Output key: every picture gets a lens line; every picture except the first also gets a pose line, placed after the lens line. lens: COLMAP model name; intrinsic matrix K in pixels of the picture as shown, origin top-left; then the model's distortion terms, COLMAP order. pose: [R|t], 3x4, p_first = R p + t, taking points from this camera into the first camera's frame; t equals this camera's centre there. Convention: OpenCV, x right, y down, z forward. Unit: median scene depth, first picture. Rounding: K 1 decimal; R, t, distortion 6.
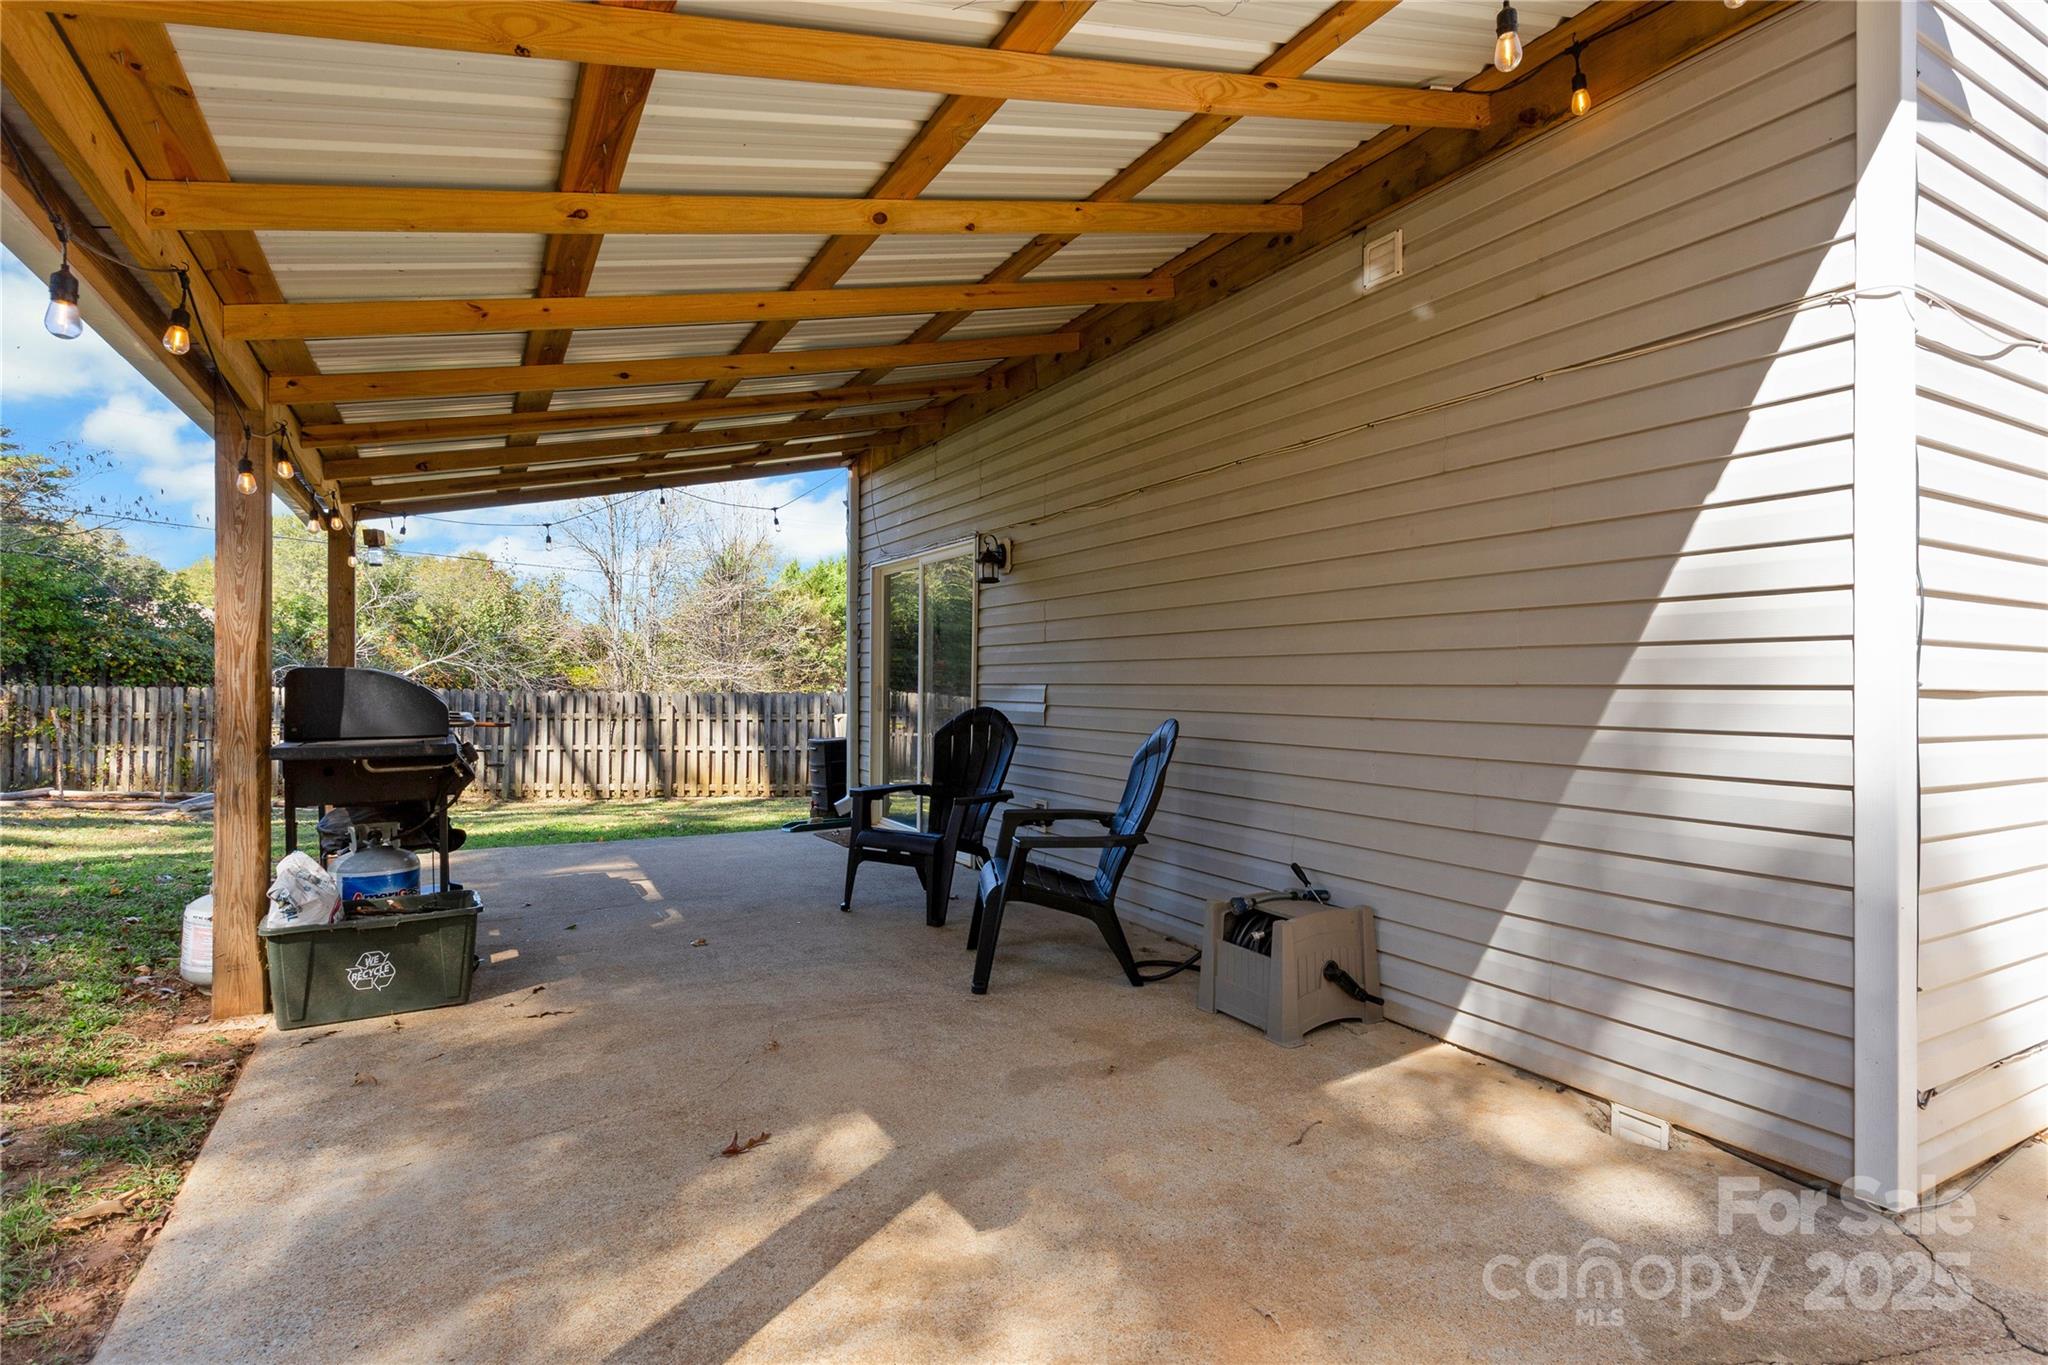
lens RADIAL K [[1031.5, 0, 1032.6], [0, 1031.5, 674.0], [0, 0, 1]] dist [0.002426, 0.000677]
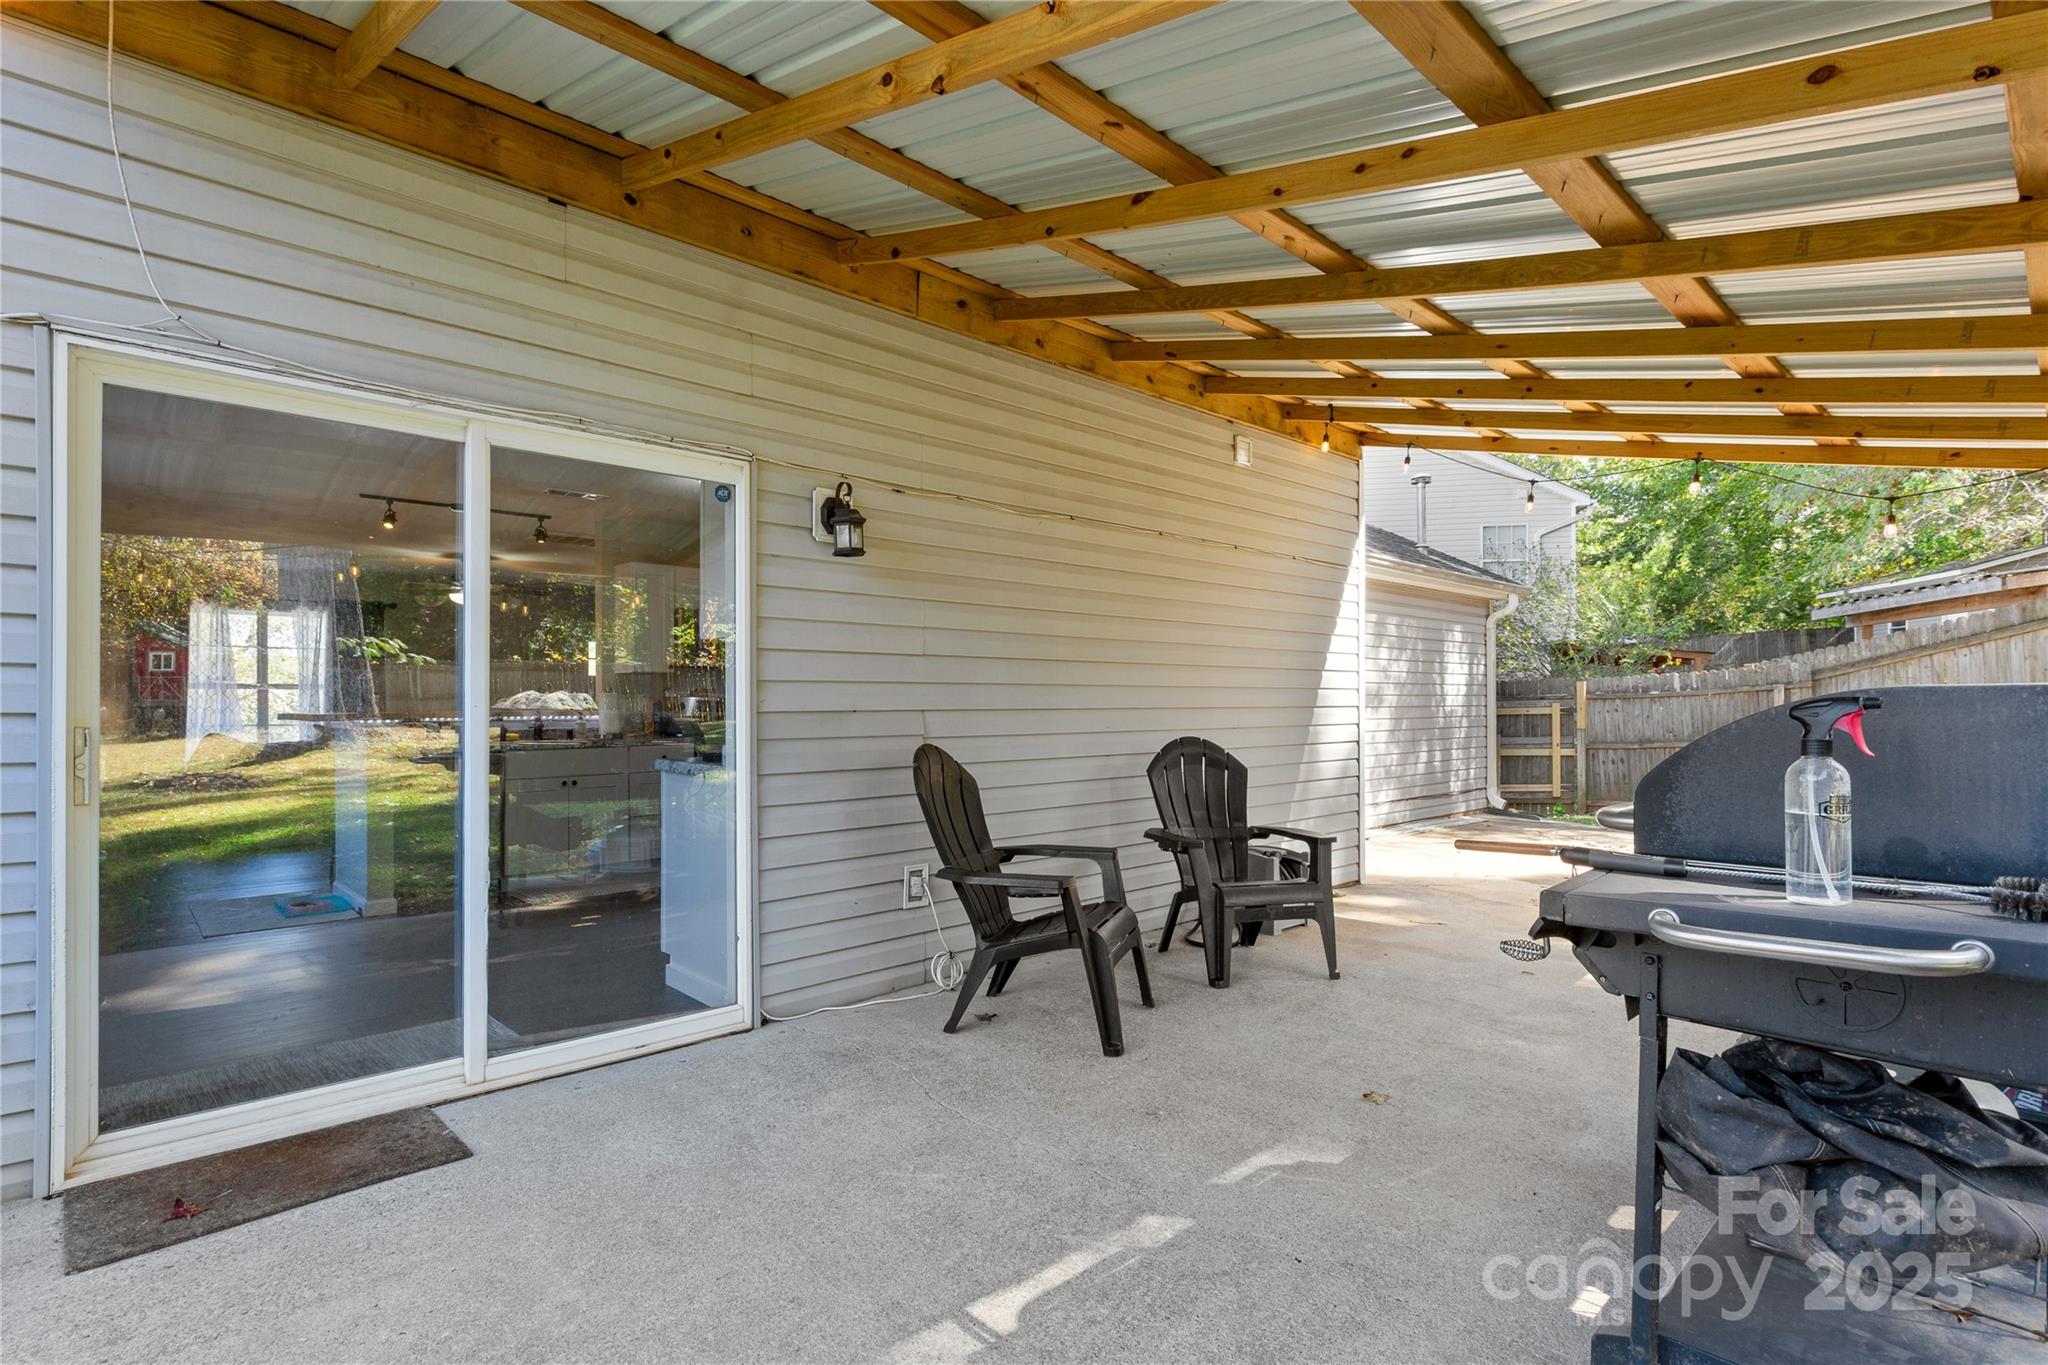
lens RADIAL K [[1031.5, 0, 1020.3], [0, 1031.5, 685.7], [0, 0, 1]] dist [0.002426, 0.000677]
pose [[-0.263227, 0.007320, 0.964706, -0.979207], [-0.011521, 0.999876, -0.010730, -0.002177], [-0.964665, -0.013939, -0.263110, 1.498248]]
